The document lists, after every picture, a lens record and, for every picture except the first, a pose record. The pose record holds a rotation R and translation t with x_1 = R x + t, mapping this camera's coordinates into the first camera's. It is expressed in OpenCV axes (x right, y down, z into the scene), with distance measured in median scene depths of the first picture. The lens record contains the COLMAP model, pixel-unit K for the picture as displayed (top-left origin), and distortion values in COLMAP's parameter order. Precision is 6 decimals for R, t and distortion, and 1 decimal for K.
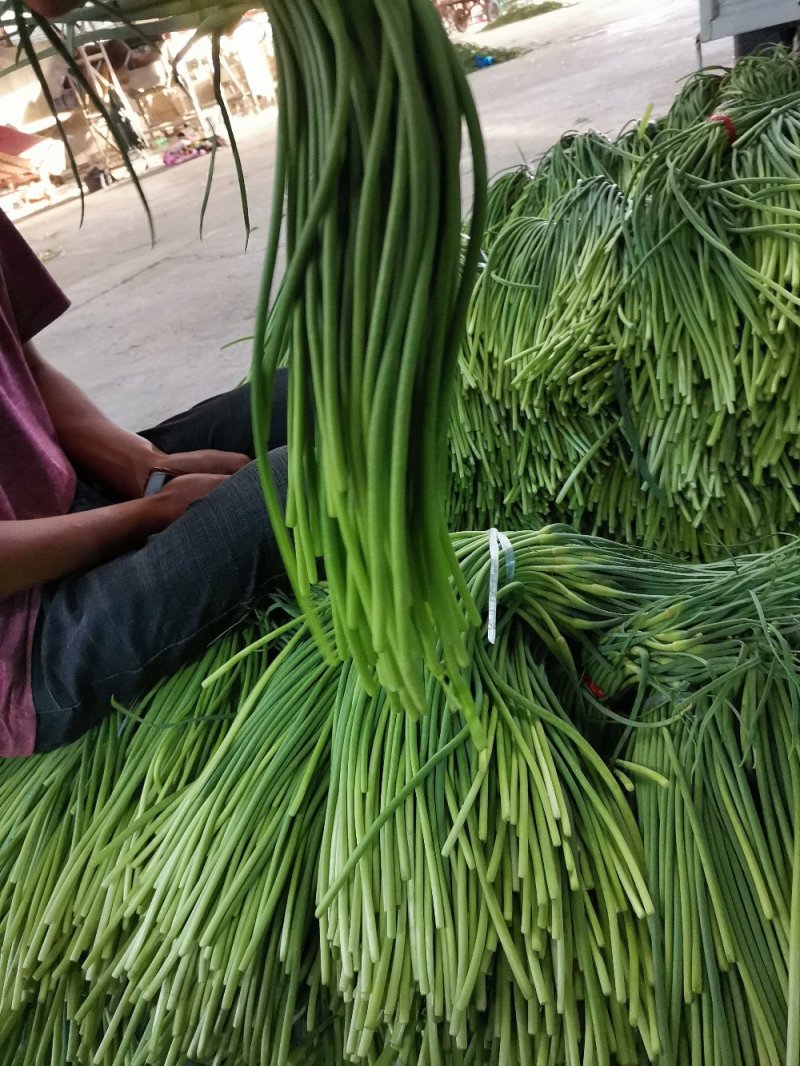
lens RADIAL K [[520.1, 0, 396.6], [0, 520.1, 530.7], [0, 0, 1]] dist [0.095784, -0.022381]
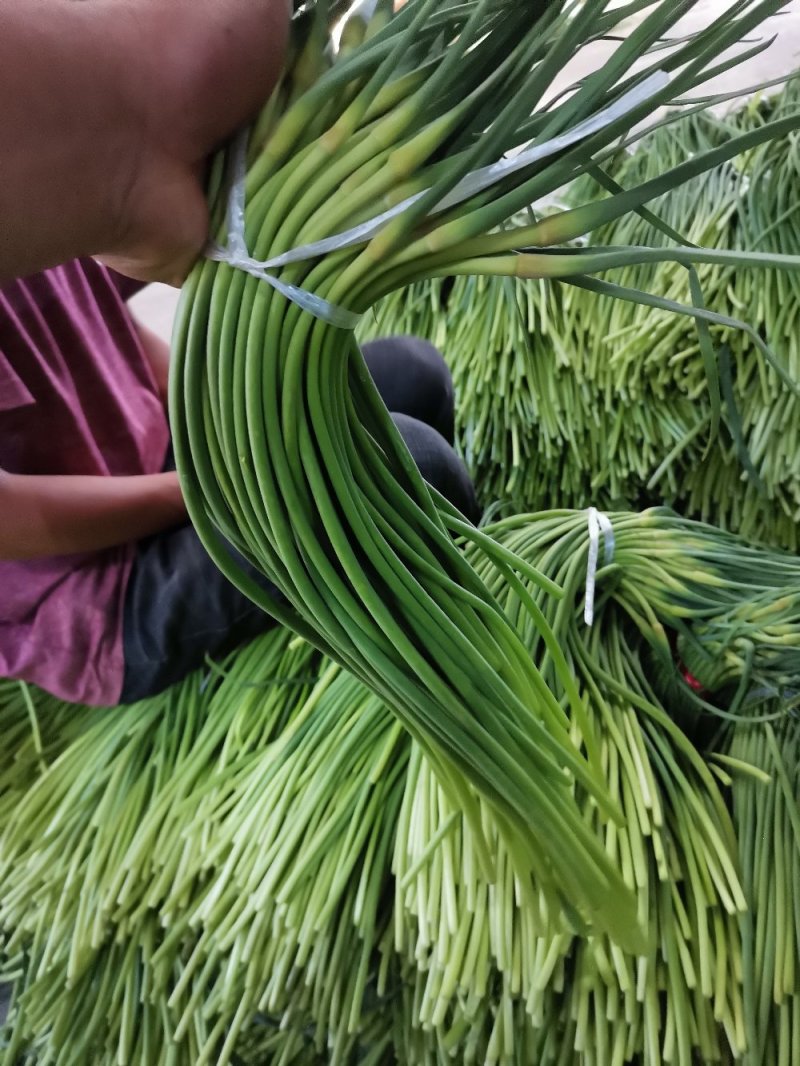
lens RADIAL K [[520.1, 0, 396.6], [0, 520.1, 530.7], [0, 0, 1]] dist [0.095784, -0.022381]
pose [[0.998016, 0.057555, -0.025517, -0.145355], [-0.057303, 0.998302, 0.010497, 0.046292], [0.026078, -0.009014, 0.999619, 0.009994]]
